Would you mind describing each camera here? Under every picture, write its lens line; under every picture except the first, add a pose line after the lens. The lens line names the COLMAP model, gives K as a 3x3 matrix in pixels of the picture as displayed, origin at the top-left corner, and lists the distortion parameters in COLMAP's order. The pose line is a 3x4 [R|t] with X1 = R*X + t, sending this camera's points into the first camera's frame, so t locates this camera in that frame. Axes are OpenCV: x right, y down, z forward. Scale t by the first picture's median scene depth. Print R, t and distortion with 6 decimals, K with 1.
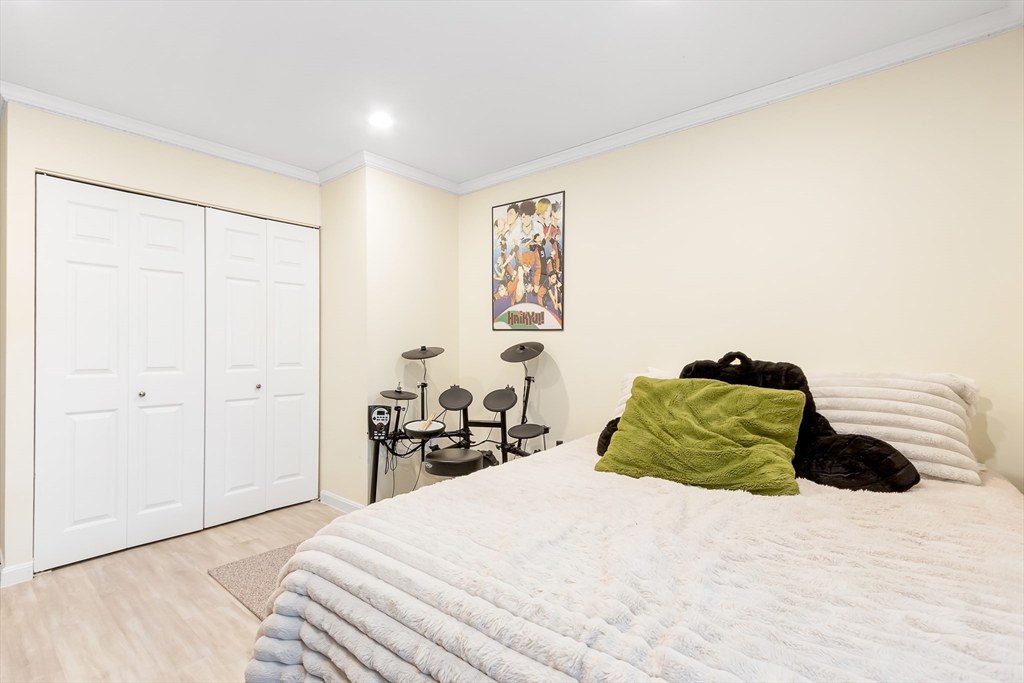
lens RADIAL K [[472.5, 0, 508.1], [0, 472.5, 344.6], [0, 0, 1]] dist [0.001252, 0.000623]
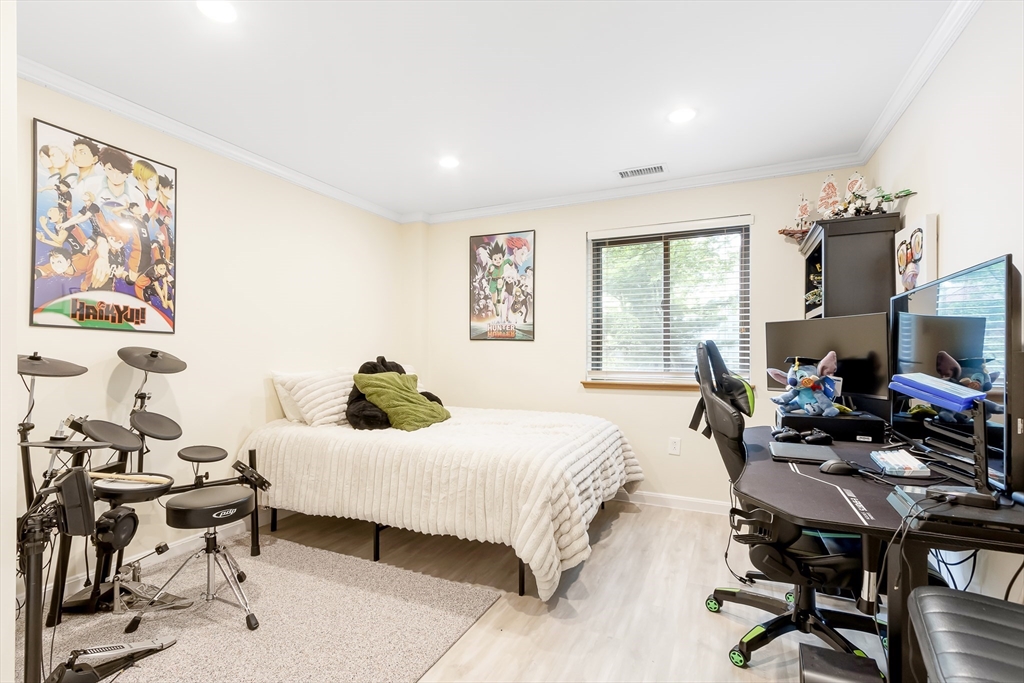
lens RADIAL K [[472.5, 0, 508.1], [0, 472.5, 344.6], [0, 0, 1]] dist [0.001252, 0.000623]
pose [[-0.248906, 0.015797, 0.968399, -0.817005], [-0.009677, 0.999777, -0.018796, -0.000959], [-0.968479, -0.014050, -0.248698, 0.614193]]
